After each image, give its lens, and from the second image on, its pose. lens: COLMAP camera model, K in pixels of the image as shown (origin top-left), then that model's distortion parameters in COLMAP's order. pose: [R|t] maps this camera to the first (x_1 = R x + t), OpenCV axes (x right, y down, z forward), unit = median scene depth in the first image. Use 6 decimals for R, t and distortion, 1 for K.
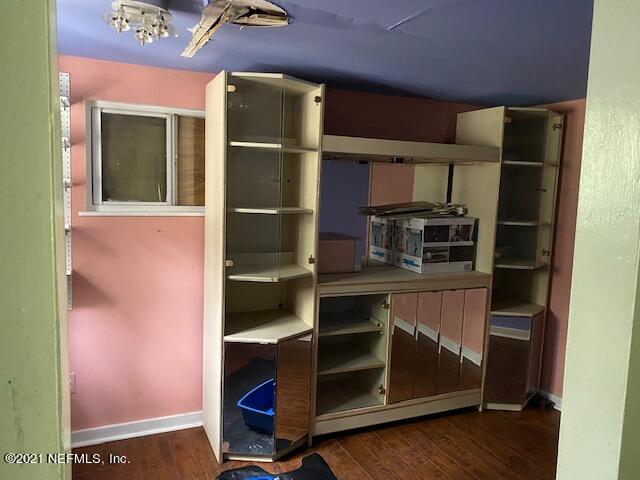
lens RADIAL K [[484.4, 0, 320.0], [0, 484.4, 240.0], [0, 0, 1]] dist [0.007401, 0.000066]
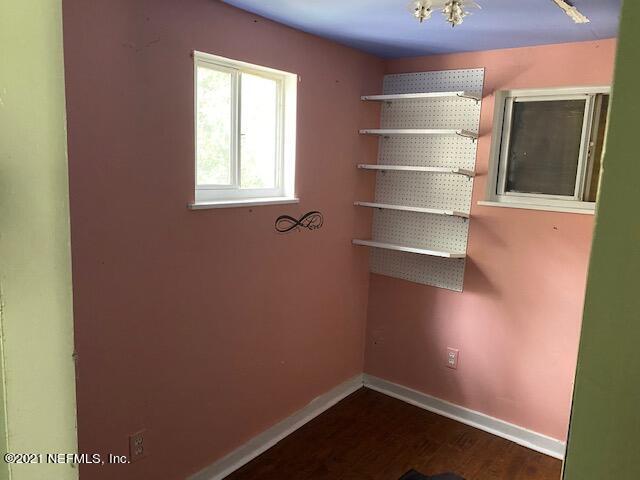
lens RADIAL K [[484.4, 0, 320.0], [0, 484.4, 240.0], [0, 0, 1]] dist [0.007401, 0.000066]
pose [[0.496786, 0.122675, -0.859159, 0.229796], [-0.126656, 0.989609, 0.068066, -0.002356], [0.858581, 0.075004, 0.507161, 0.177430]]
